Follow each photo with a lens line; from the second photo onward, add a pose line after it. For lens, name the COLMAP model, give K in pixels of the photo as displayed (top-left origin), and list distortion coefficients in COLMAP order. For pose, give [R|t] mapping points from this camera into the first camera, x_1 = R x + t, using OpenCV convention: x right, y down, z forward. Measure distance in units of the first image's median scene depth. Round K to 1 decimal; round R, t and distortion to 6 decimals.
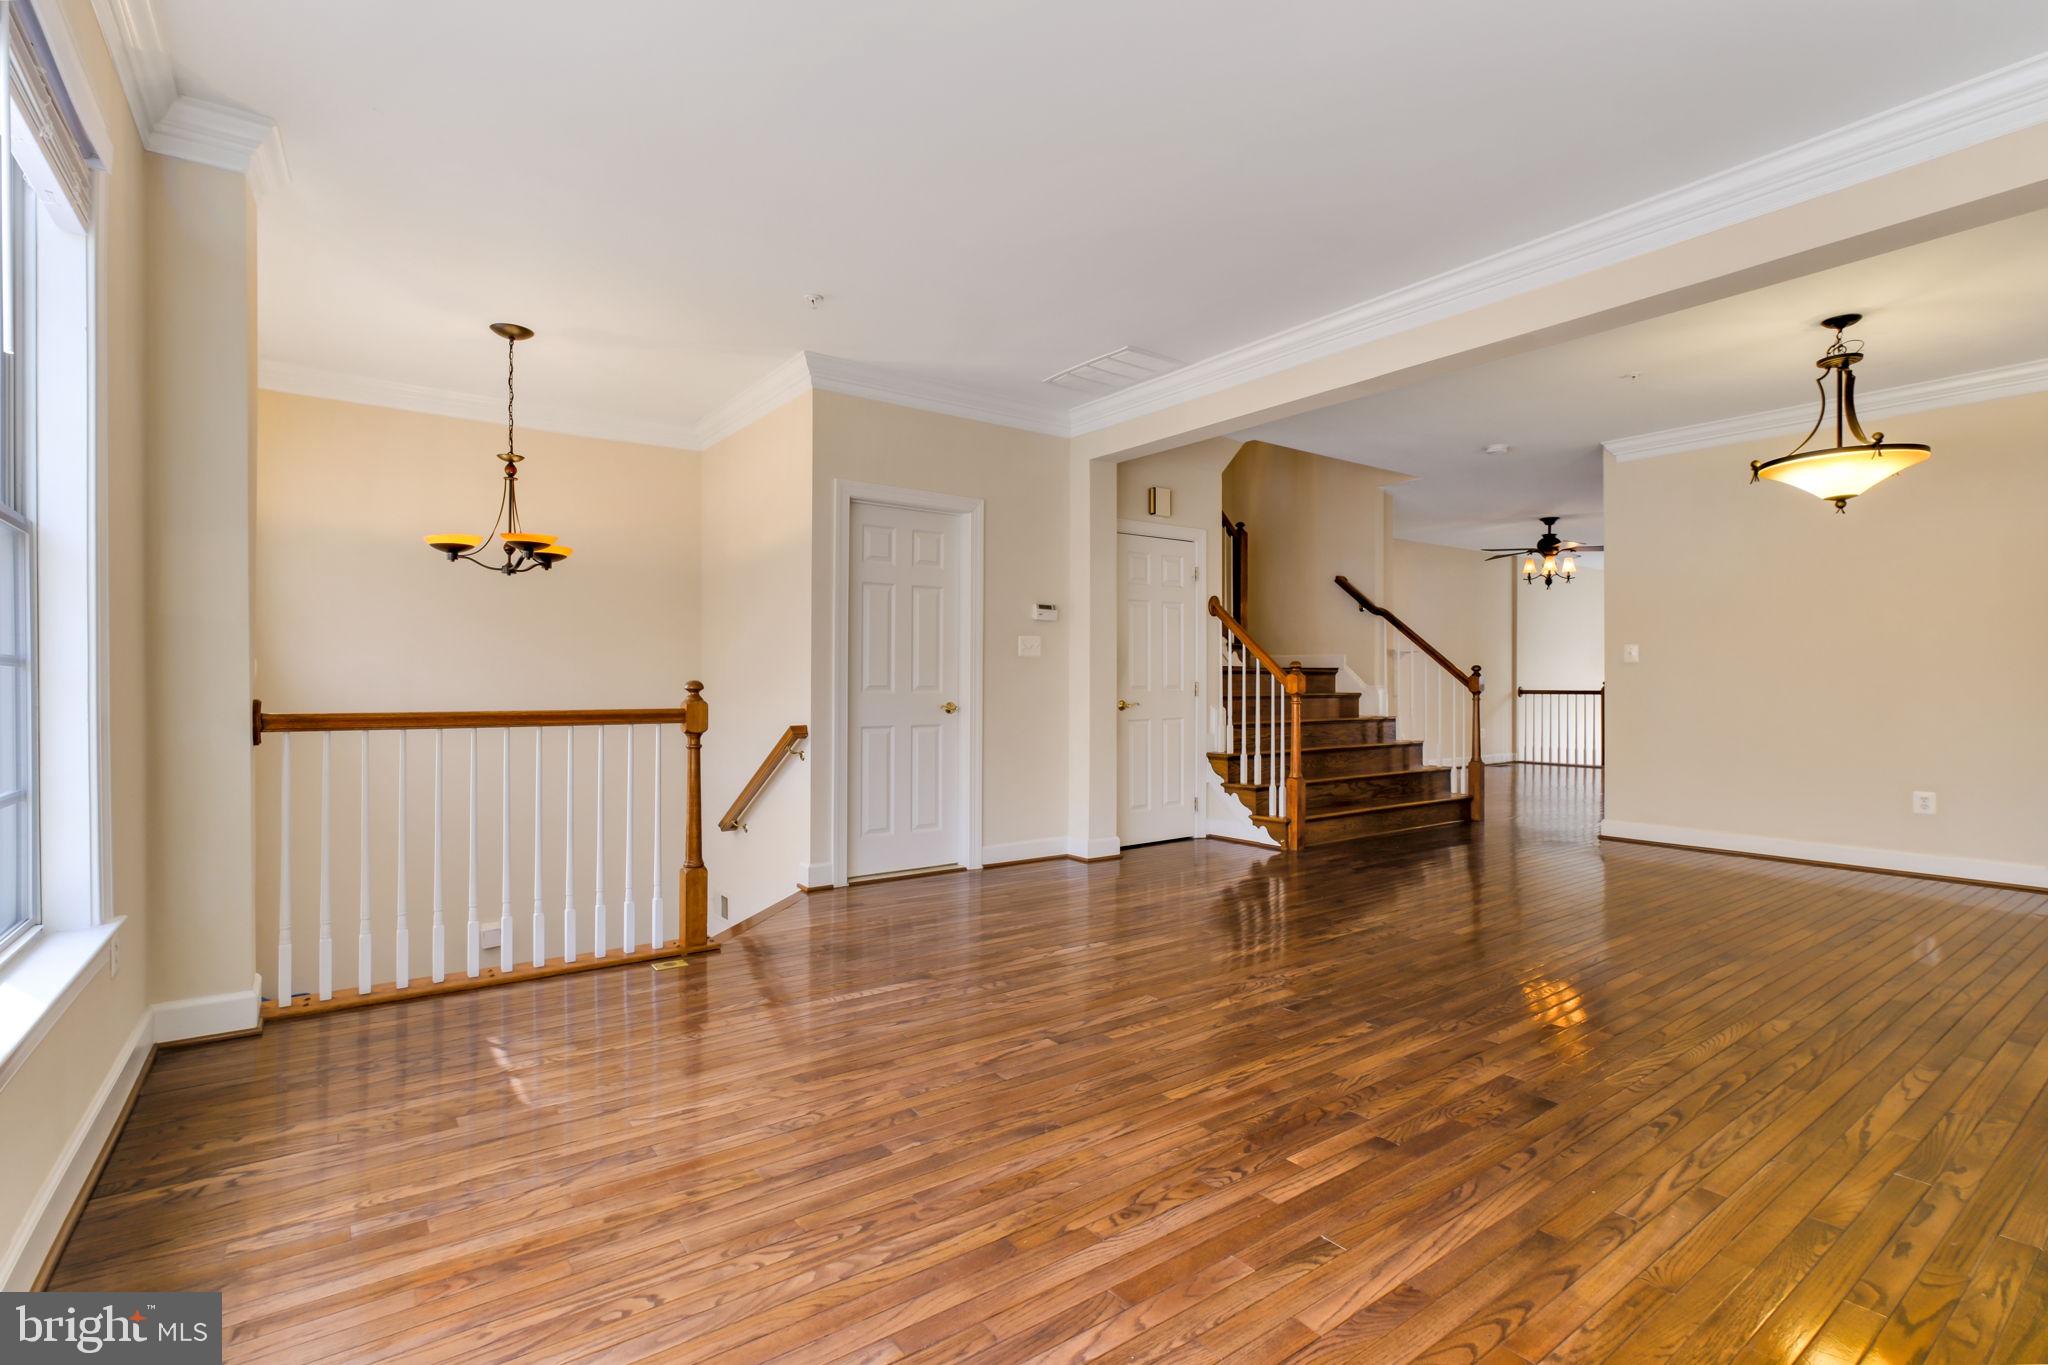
lens RADIAL K [[912.1, 0, 1072.6], [0, 912.1, 670.3], [0, 0, 1]] dist [-0.002124, 0.000524]
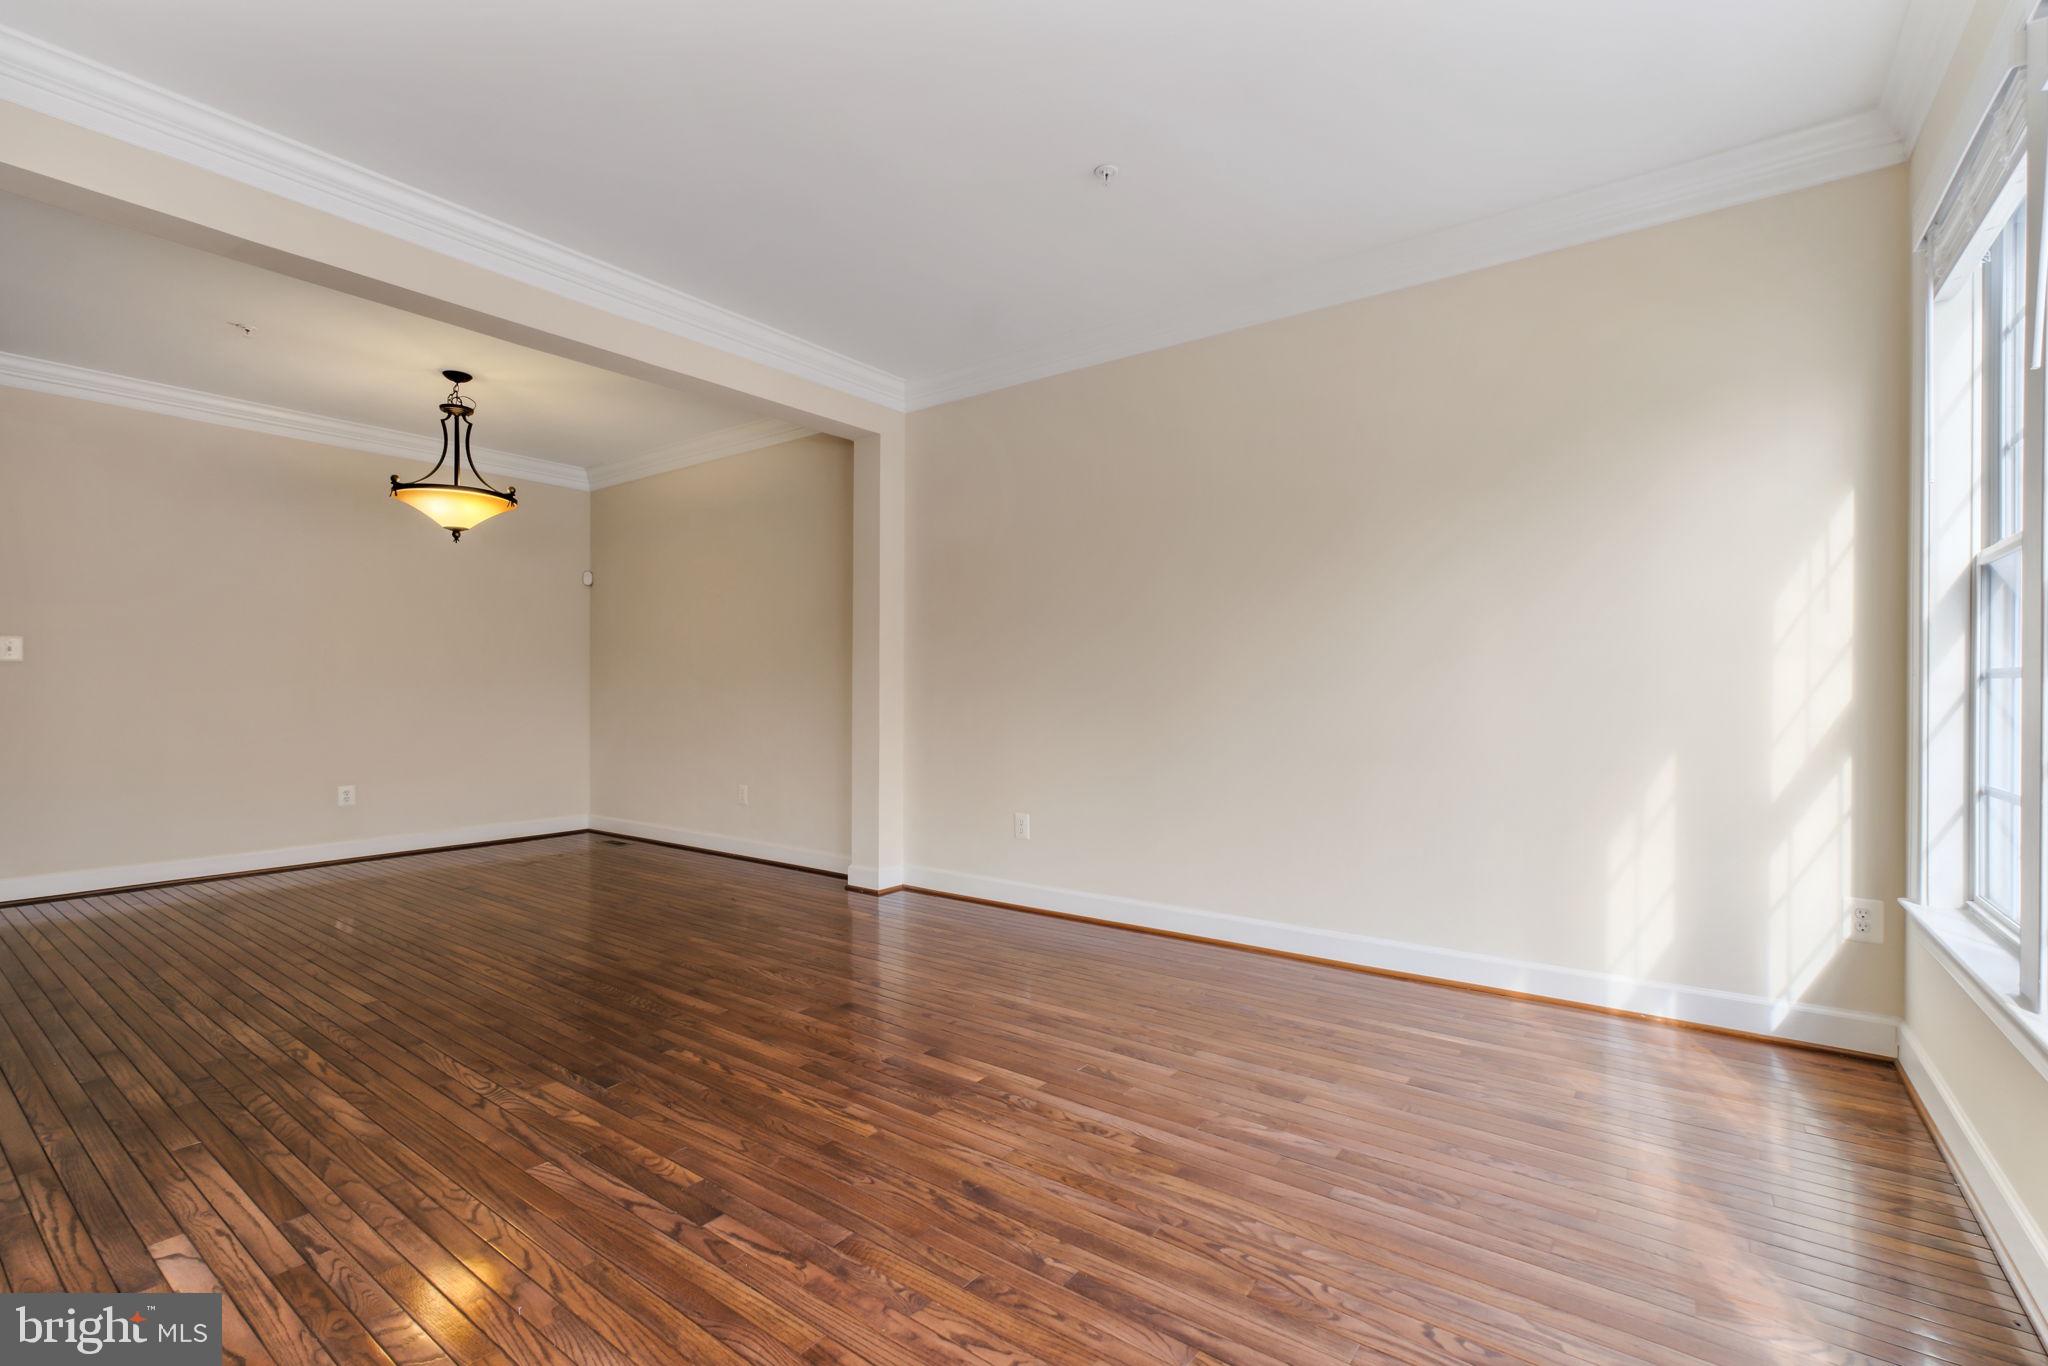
lens RADIAL K [[921.5, 0, 1016.5], [0, 921.5, 687.8], [0, 0, 1]] dist [-0.006822, 0.005844]
pose [[-0.240200, 0.001334, 0.970723, -0.592454], [-0.015394, 0.999868, -0.005184, 0.008235], [-0.970601, -0.016189, -0.240147, 0.759567]]
